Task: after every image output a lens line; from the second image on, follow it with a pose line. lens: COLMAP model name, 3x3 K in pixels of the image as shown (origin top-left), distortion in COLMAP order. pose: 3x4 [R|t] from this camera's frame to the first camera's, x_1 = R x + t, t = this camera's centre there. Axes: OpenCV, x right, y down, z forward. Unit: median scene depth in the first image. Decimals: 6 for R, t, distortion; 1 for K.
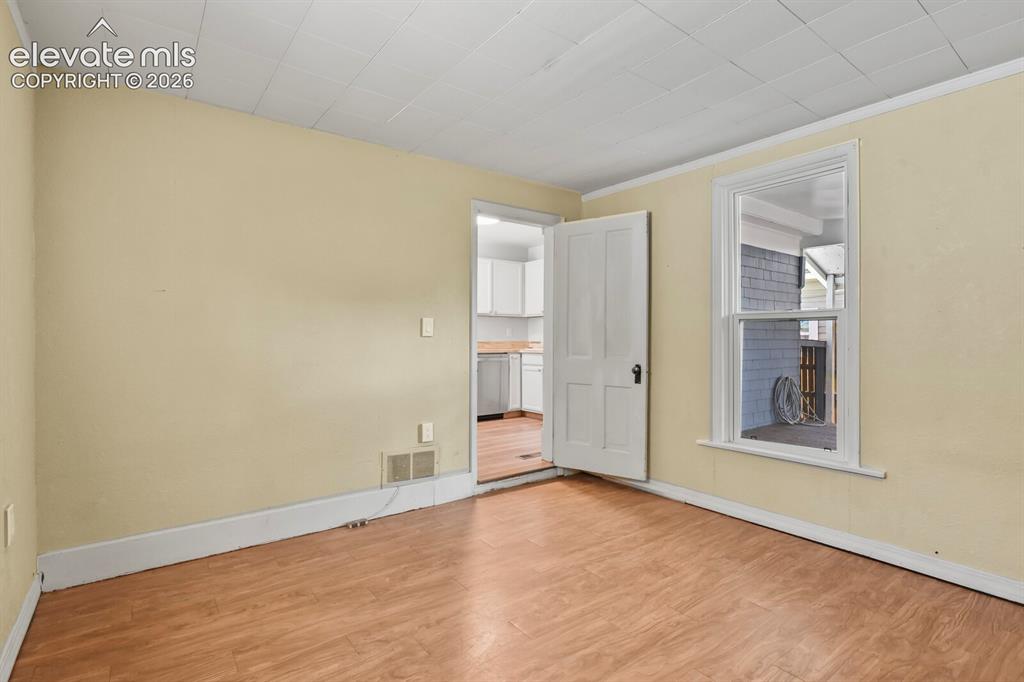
lens RADIAL K [[500.3, 0, 516.9], [0, 500.3, 338.6], [0, 0, 1]] dist [-0.001595, -0.008255]
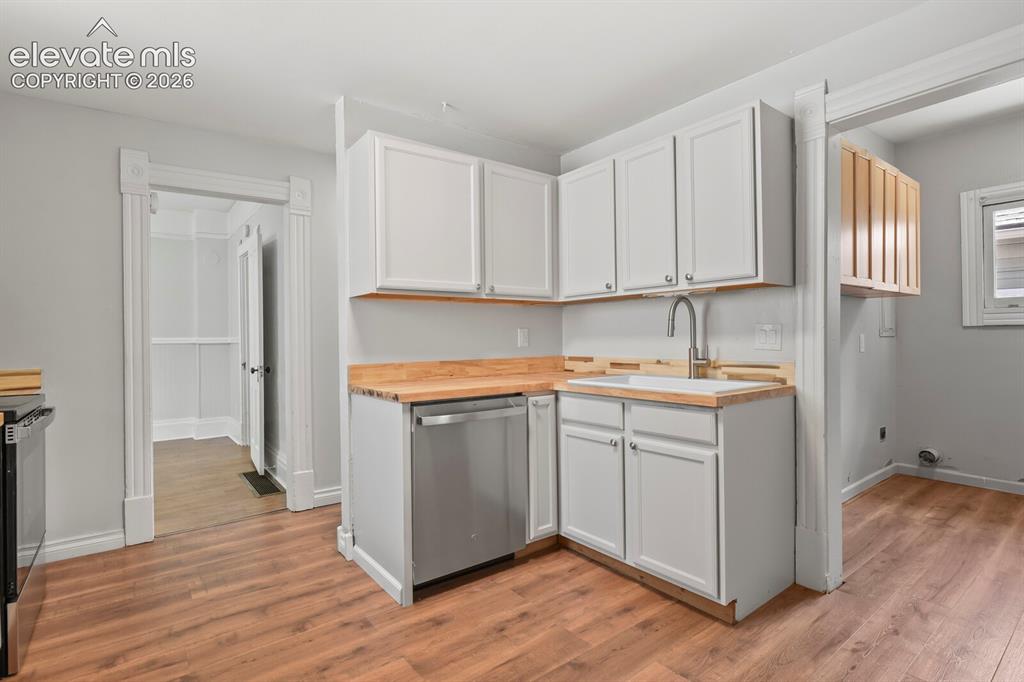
lens RADIAL K [[500.3, 0, 516.9], [0, 500.3, 338.6], [0, 0, 1]] dist [-0.001595, -0.008255]
pose [[0.999912, -0.012227, 0.005227, -0.054525], [0.012219, 0.999924, 0.001611, -0.029639], [-0.005246, -0.001547, 0.999985, 1.340400]]
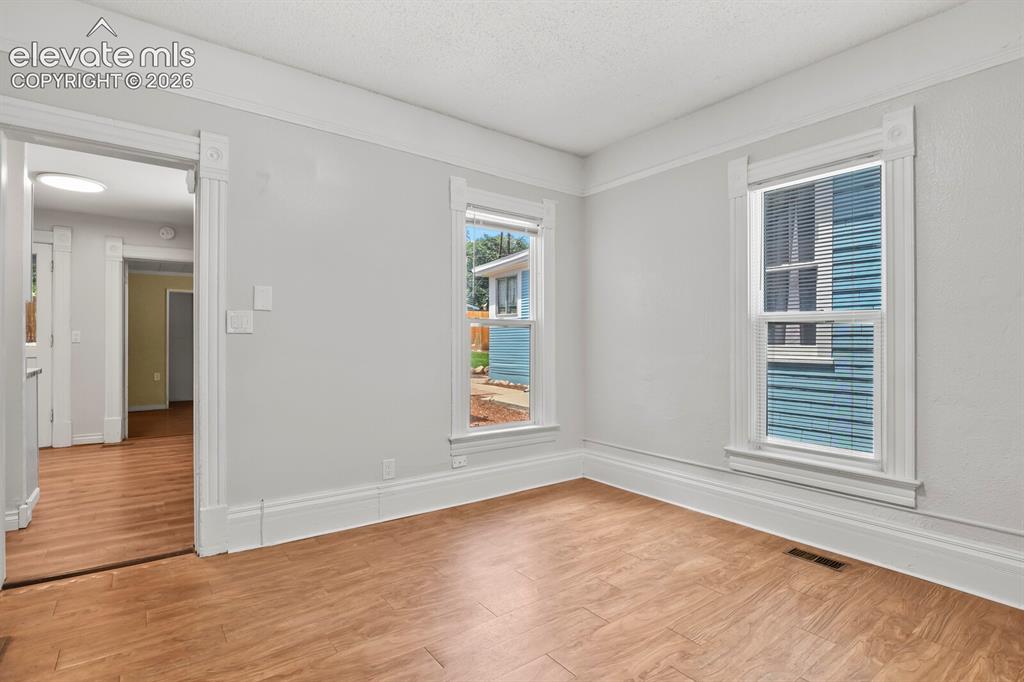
lens RADIAL K [[500.3, 0, 516.9], [0, 500.3, 338.6], [0, 0, 1]] dist [-0.001595, -0.008255]
pose [[-0.999993, -0.000053, 0.003633, -1.352375], [-0.000053, 1.000000, 0.000168, -0.020438], [-0.003633, 0.000168, -0.999993, 3.222490]]
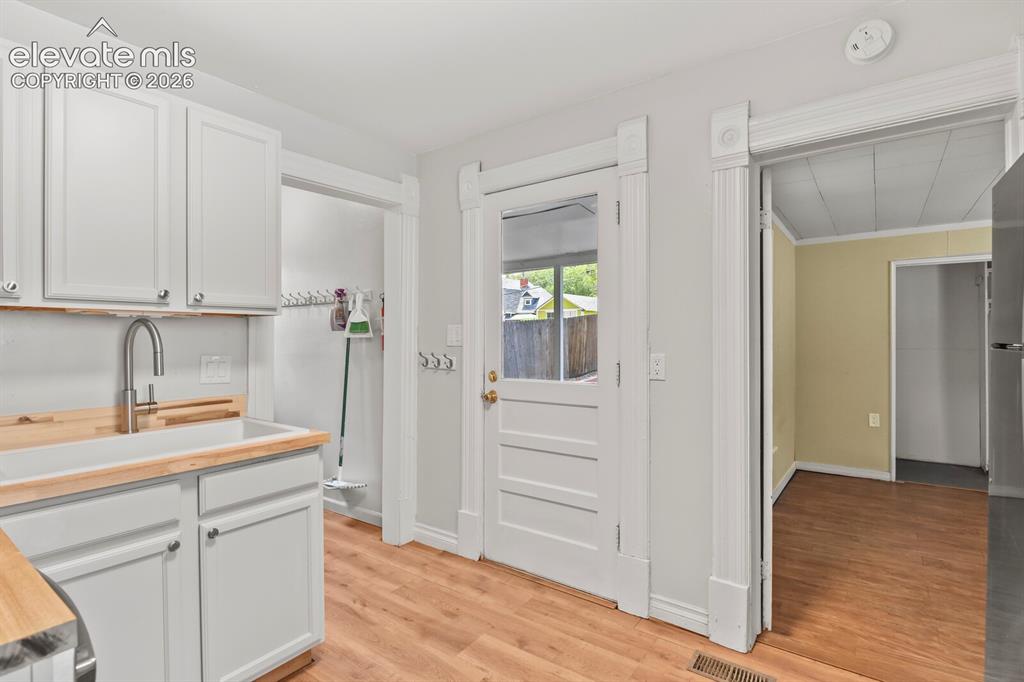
lens RADIAL K [[500.3, 0, 516.9], [0, 500.3, 338.6], [0, 0, 1]] dist [-0.001595, -0.008255]
pose [[-0.291541, -0.000247, 0.956558, -0.470103], [0.003810, 0.999992, 0.001420, -0.070207], [-0.956551, 0.004059, -0.291537, 1.923658]]
